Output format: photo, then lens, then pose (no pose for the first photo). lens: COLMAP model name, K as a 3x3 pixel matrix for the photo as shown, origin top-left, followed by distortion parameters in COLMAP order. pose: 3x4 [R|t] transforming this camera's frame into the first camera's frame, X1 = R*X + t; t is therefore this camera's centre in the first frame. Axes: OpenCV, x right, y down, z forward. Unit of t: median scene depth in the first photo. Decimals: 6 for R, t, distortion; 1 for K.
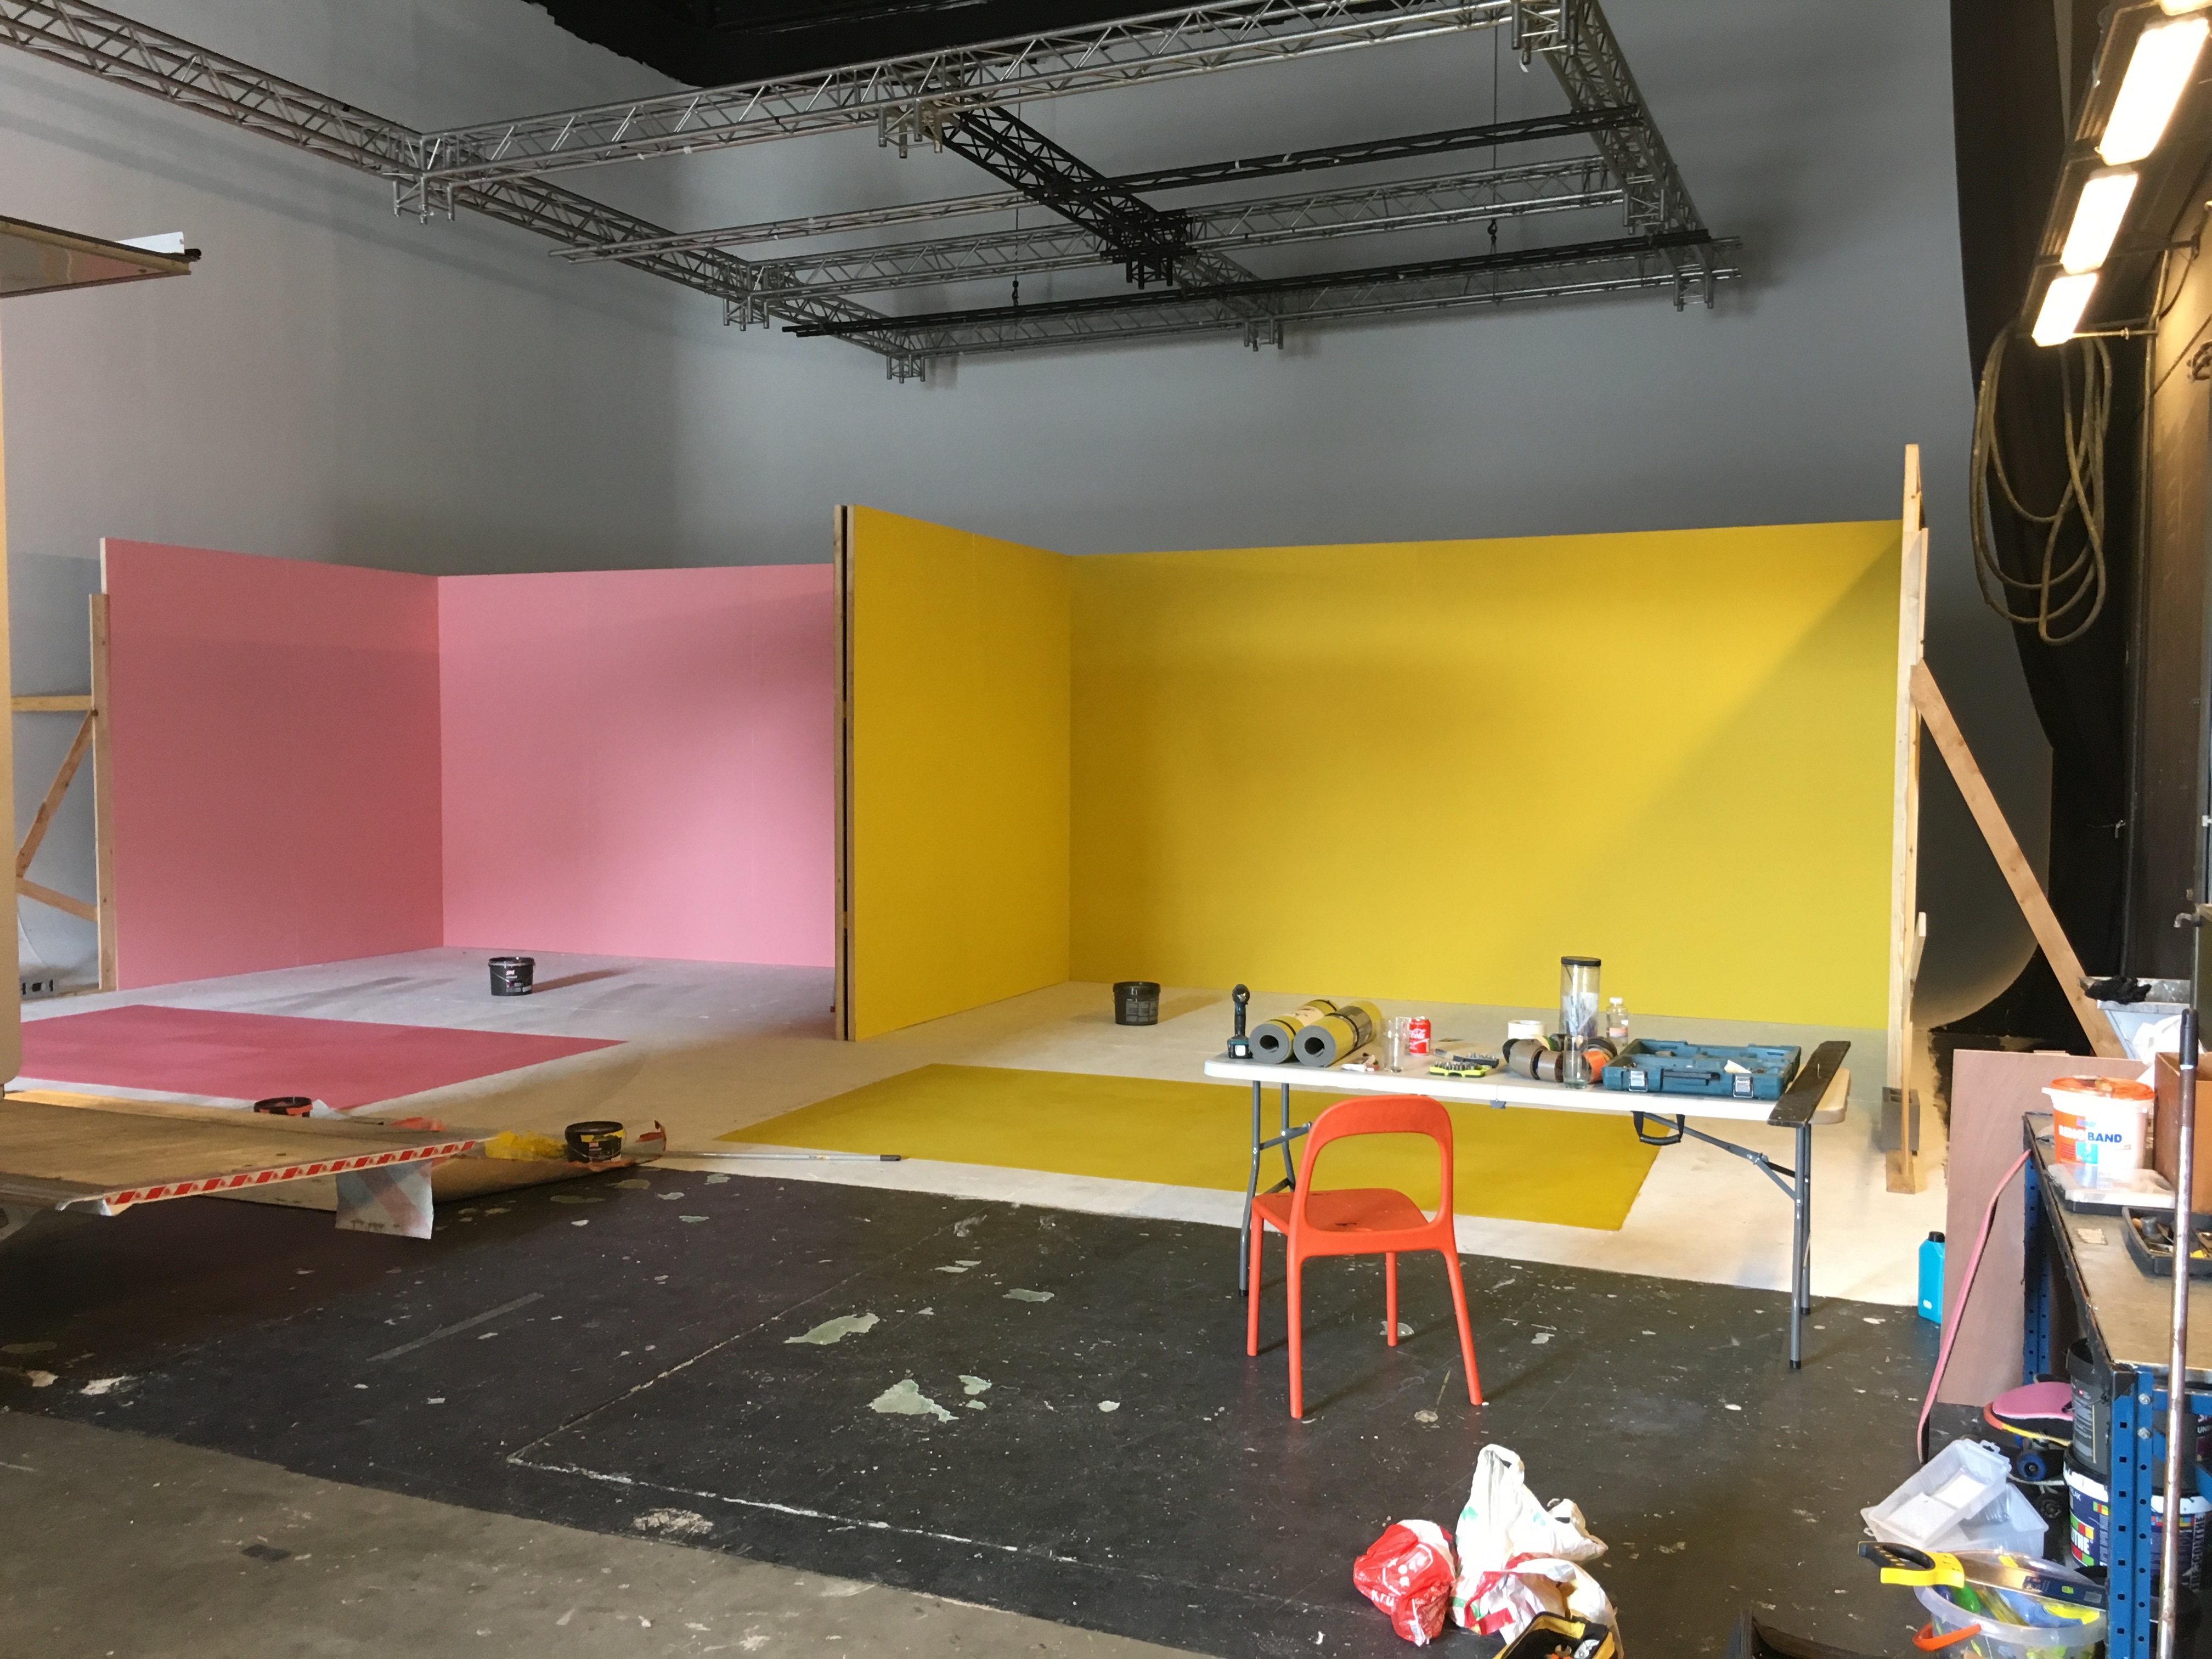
lens RADIAL K [[1858.5, 0, 1109.2], [0, 1858.5, 824.0], [0, 0, 1]] dist [-0.039081, 0.007383]
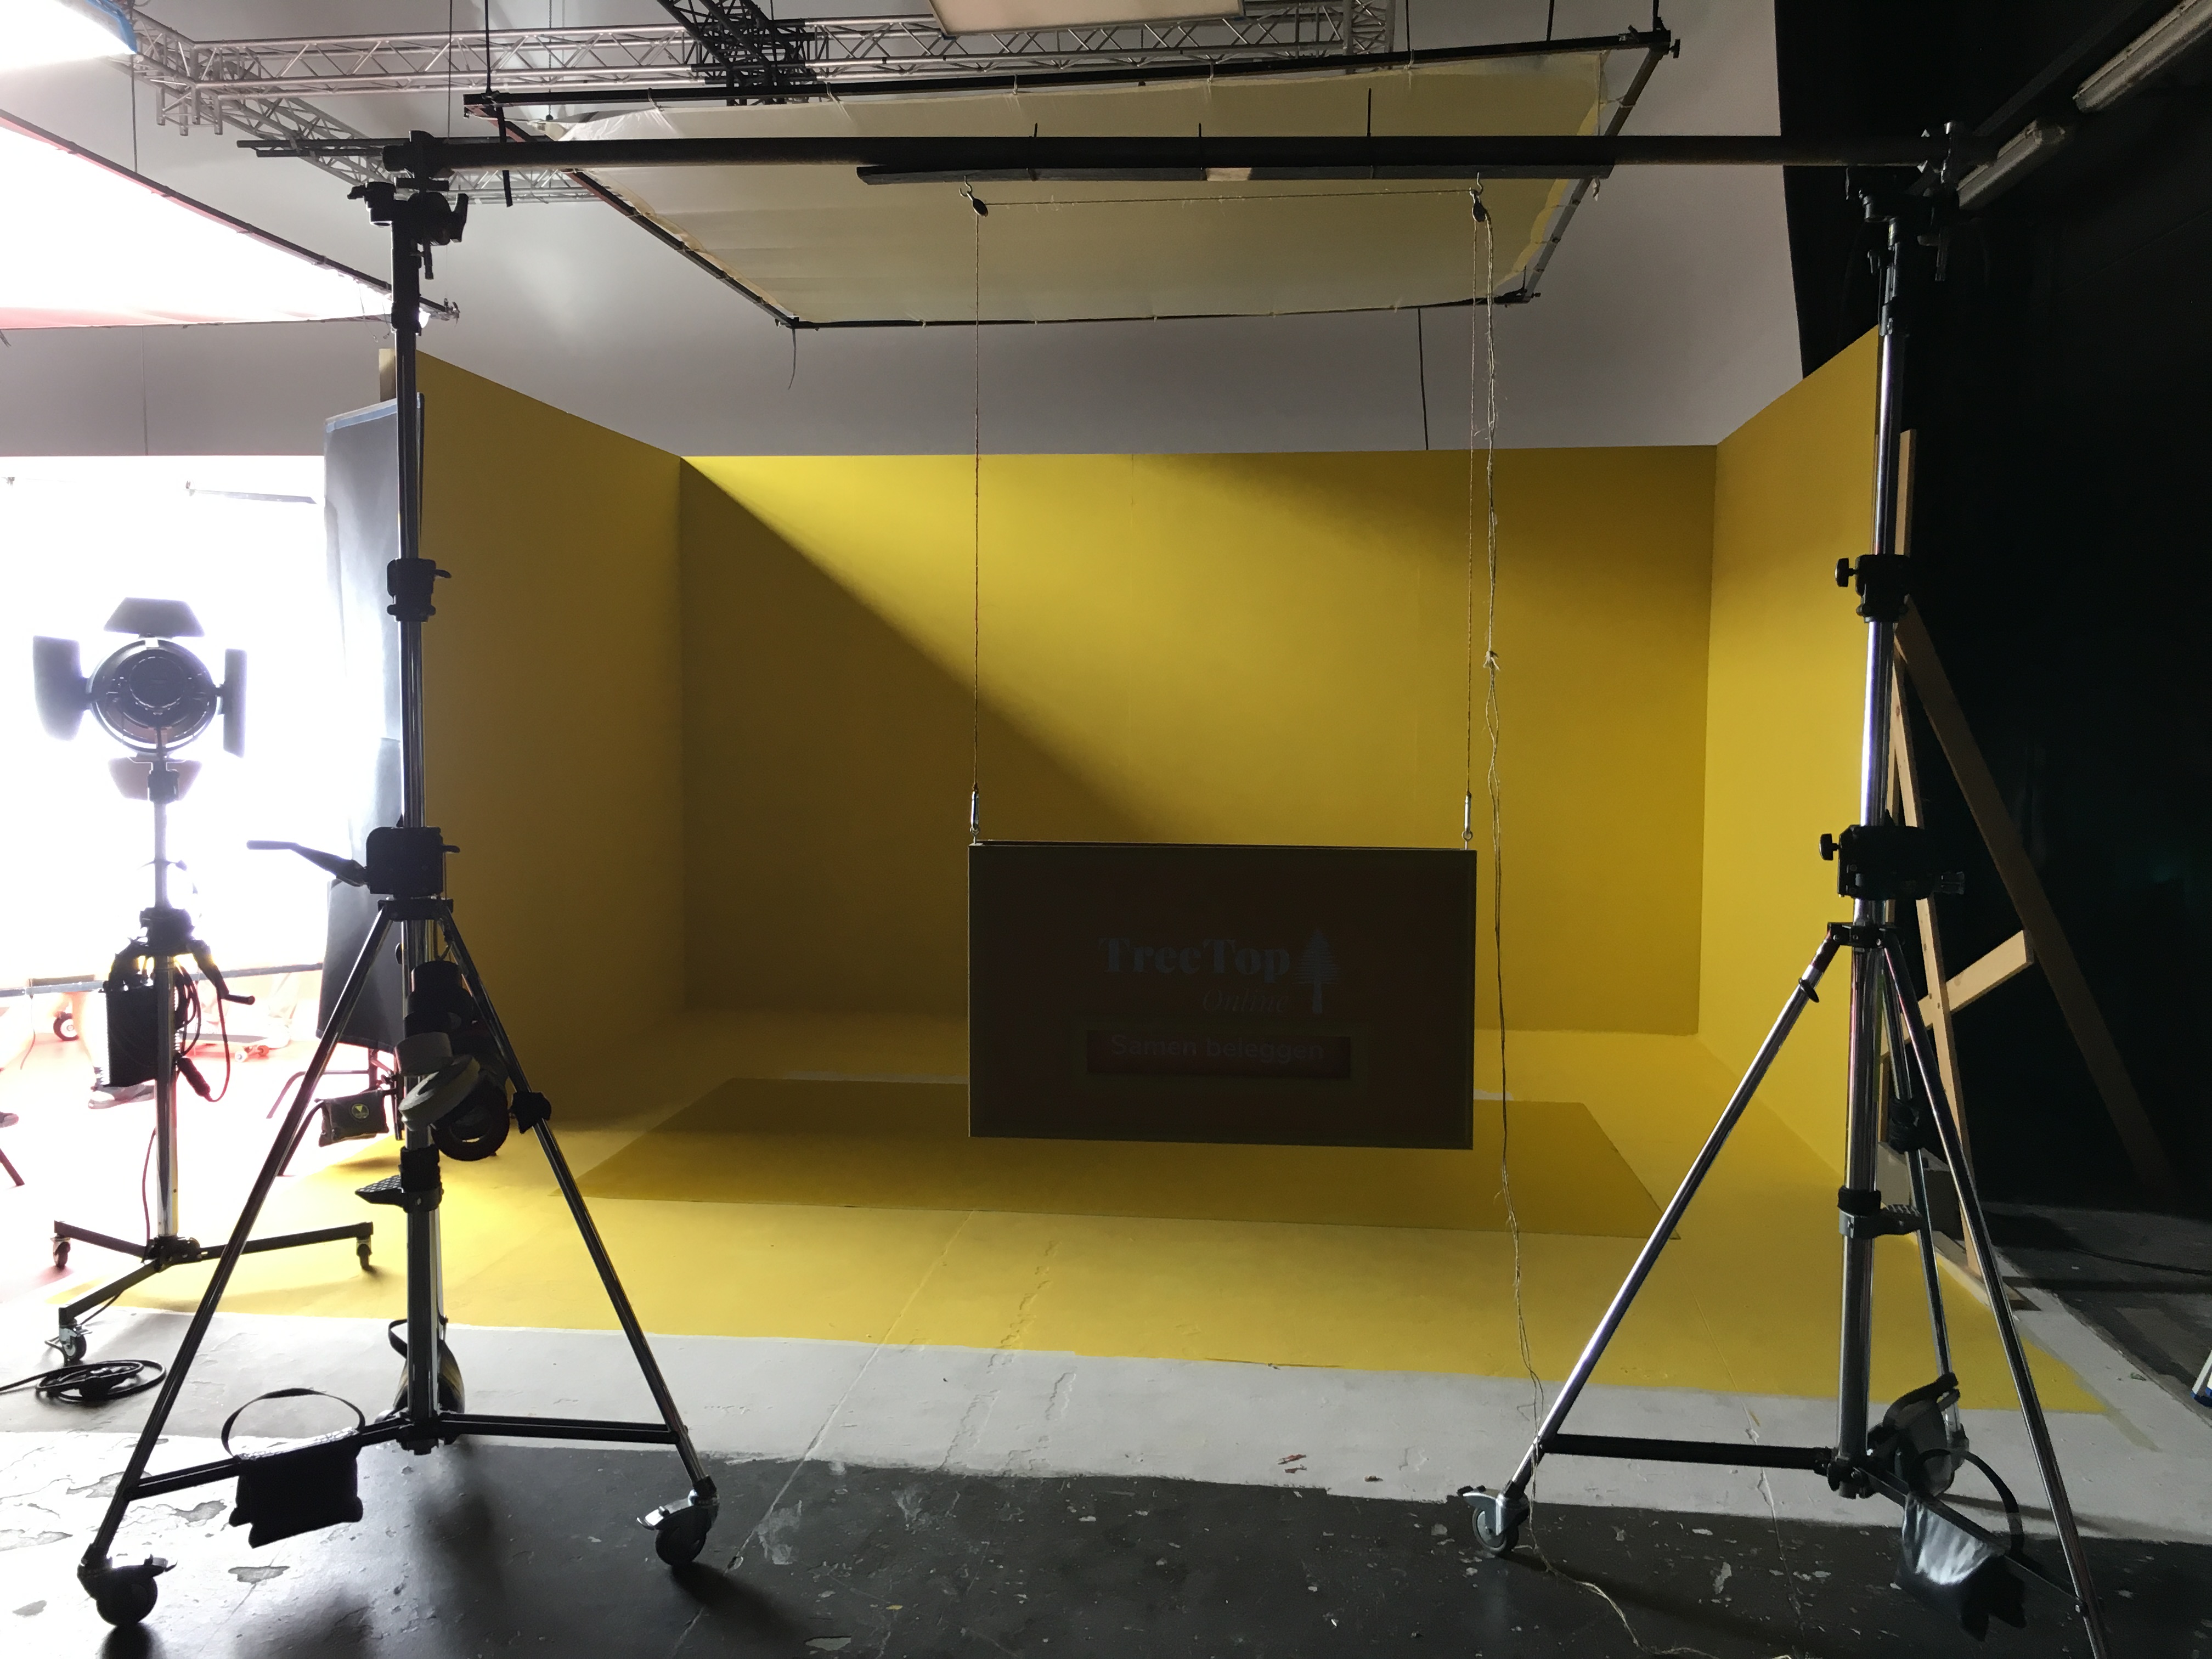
lens RADIAL K [[1858.5, 0, 1102.7], [0, 1858.5, 827.8], [0, 0, 1]] dist [-0.039081, 0.007383]
pose [[0.956731, 0.001037, 0.290973, -0.057354], [-0.007678, 0.999735, 0.021682, -0.003978], [-0.290873, -0.022978, 0.956486, 0.172711]]
